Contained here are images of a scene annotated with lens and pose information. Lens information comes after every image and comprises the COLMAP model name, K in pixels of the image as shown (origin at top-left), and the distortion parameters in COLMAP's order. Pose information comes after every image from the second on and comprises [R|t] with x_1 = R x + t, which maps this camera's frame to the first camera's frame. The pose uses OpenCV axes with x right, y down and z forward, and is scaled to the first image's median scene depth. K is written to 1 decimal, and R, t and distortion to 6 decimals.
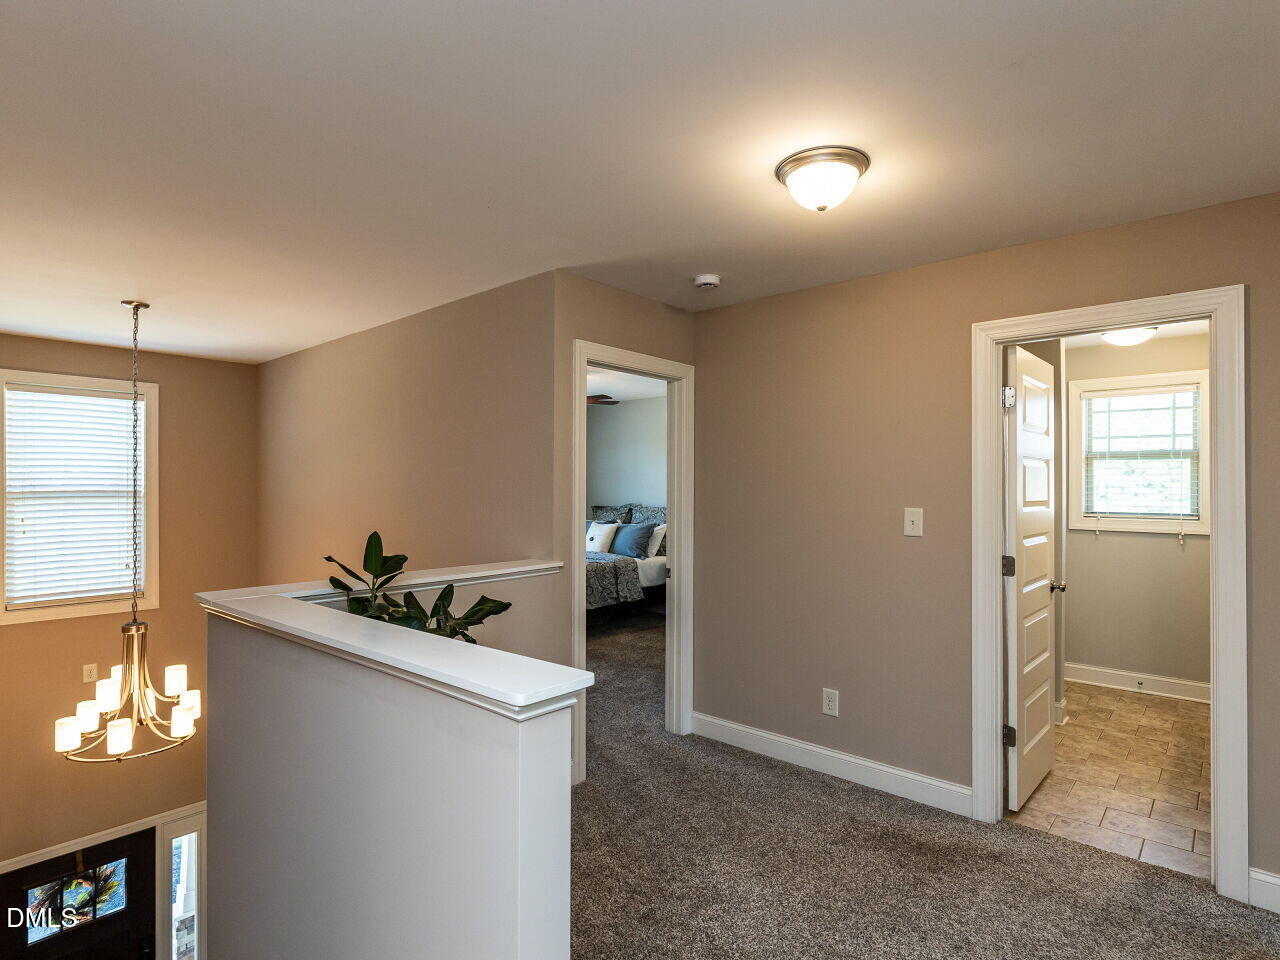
lens RADIAL K [[688.4, 0, 640.0], [0, 688.4, 480.0], [0, 0, 1]] dist [-0.003348, -0.001789]
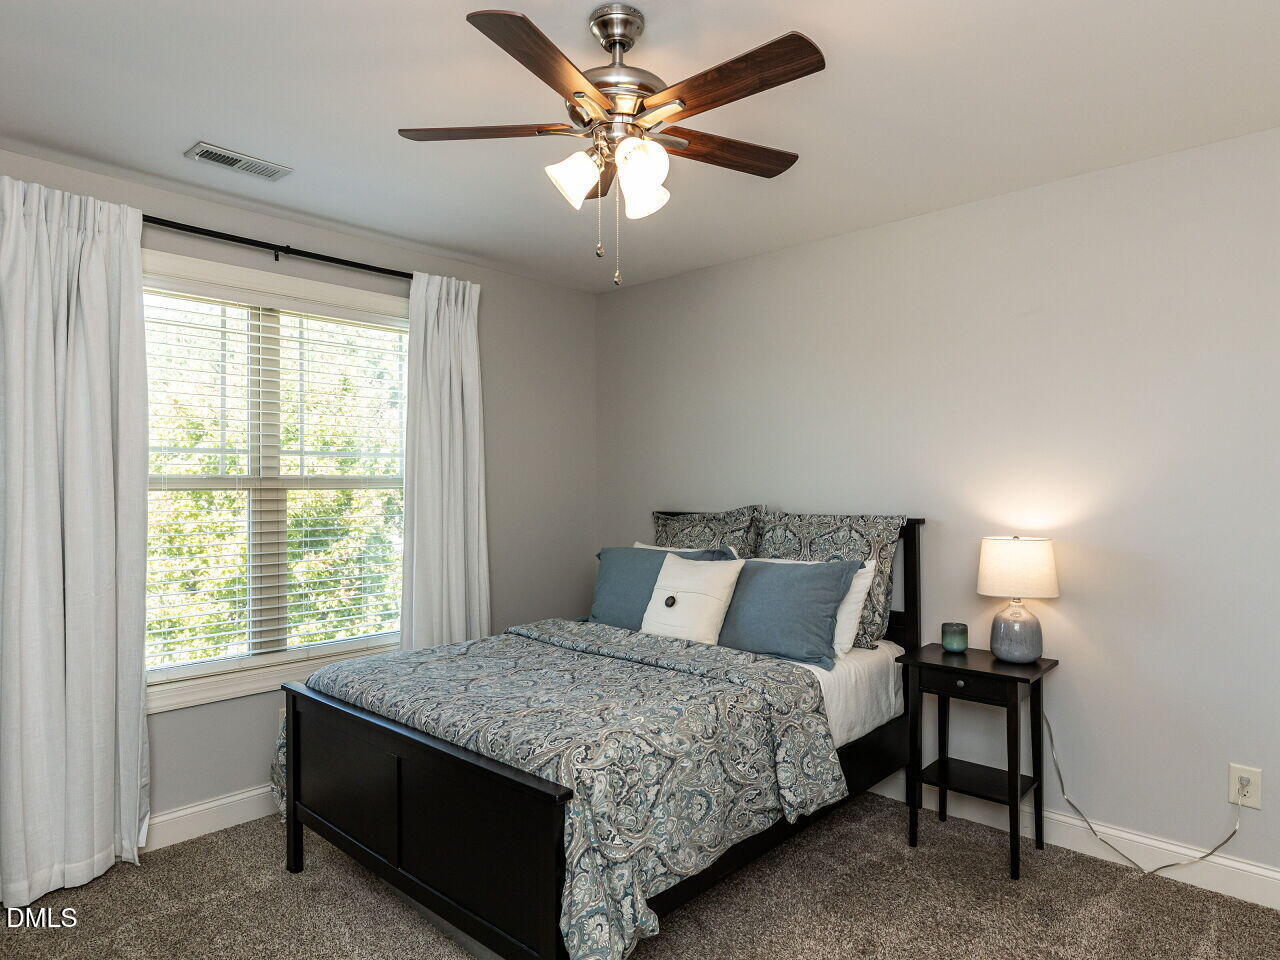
lens RADIAL K [[688.4, 0, 640.0], [0, 688.4, 480.0], [0, 0, 1]] dist [-0.003348, -0.001789]
pose [[0.999874, -0.013186, -0.008789, -0.084090], [0.013207, 0.999910, 0.002400, 0.018854], [0.008757, -0.002516, 0.999958, 0.639596]]
